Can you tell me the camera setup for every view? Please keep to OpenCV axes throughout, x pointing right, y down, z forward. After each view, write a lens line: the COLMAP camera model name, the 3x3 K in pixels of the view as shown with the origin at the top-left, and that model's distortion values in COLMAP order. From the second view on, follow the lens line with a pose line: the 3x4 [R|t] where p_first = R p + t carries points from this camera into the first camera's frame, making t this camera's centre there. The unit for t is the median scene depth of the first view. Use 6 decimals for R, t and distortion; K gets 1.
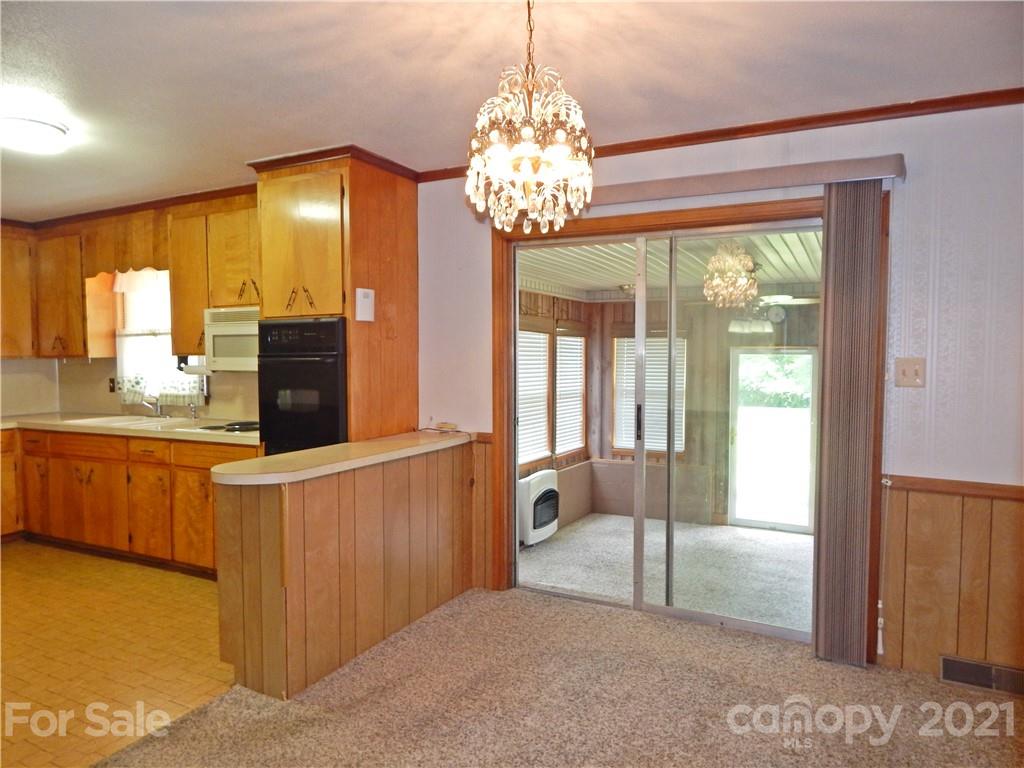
lens RADIAL K [[685.5, 0, 521.1], [0, 685.5, 385.6], [0, 0, 1]] dist [0.006735, 0.000104]
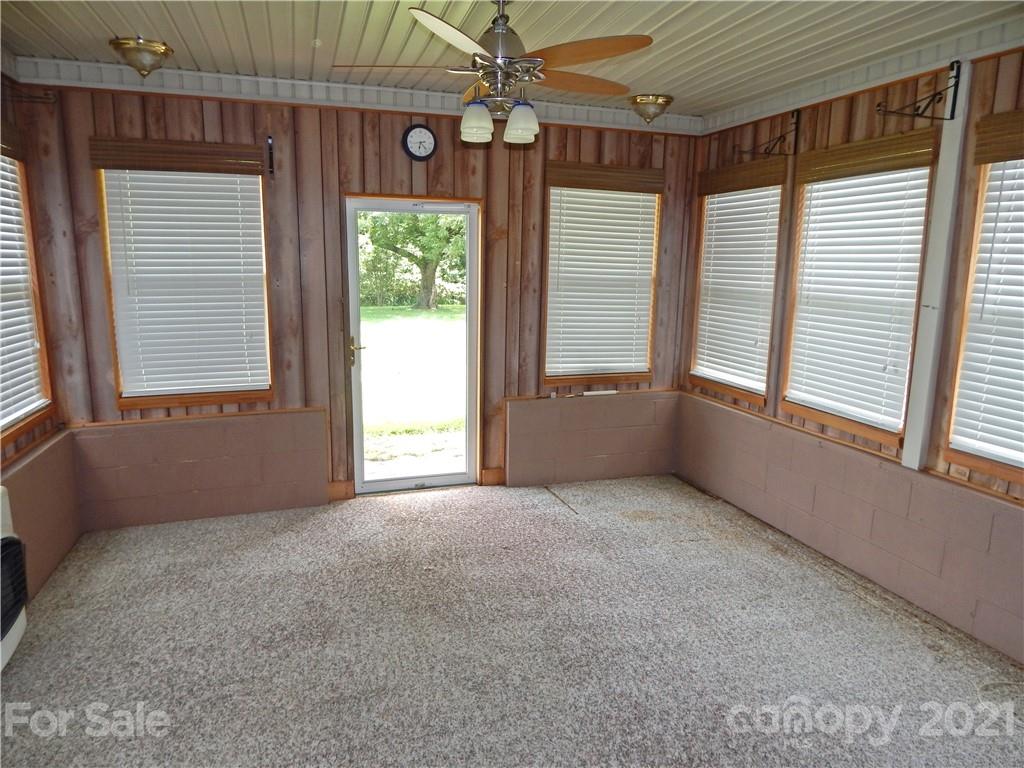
lens RADIAL K [[661.8, 0, 530.7], [0, 661.8, 368.1], [0, 0, 1]] dist [0.000628, -0.000683]
pose [[0.689573, -0.119984, 0.714208, -0.003216], [0.020599, 0.989031, 0.146265, 0.009745], [-0.723923, -0.086148, 0.684481, 0.787019]]
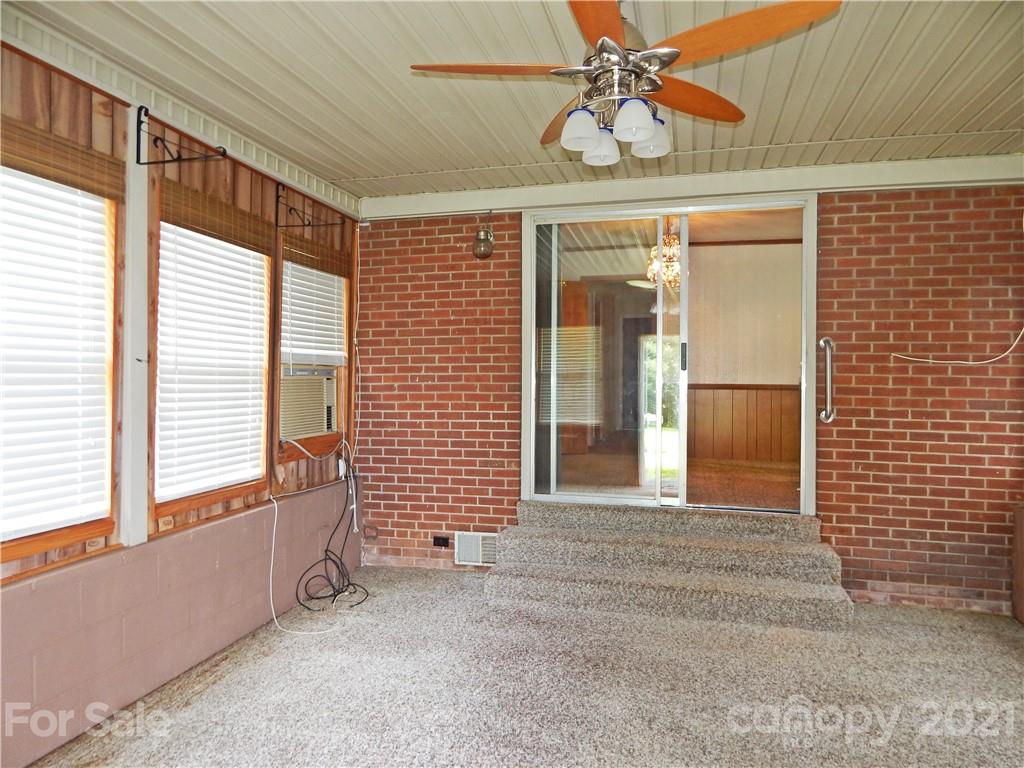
lens RADIAL K [[685.5, 0, 521.1], [0, 685.5, 385.6], [0, 0, 1]] dist [0.006735, 0.000104]
pose [[-0.974210, -0.005918, -0.225565, 0.543203], [-0.019255, 0.998190, 0.056971, 0.033492], [0.224819, 0.059845, -0.972561, 1.631958]]
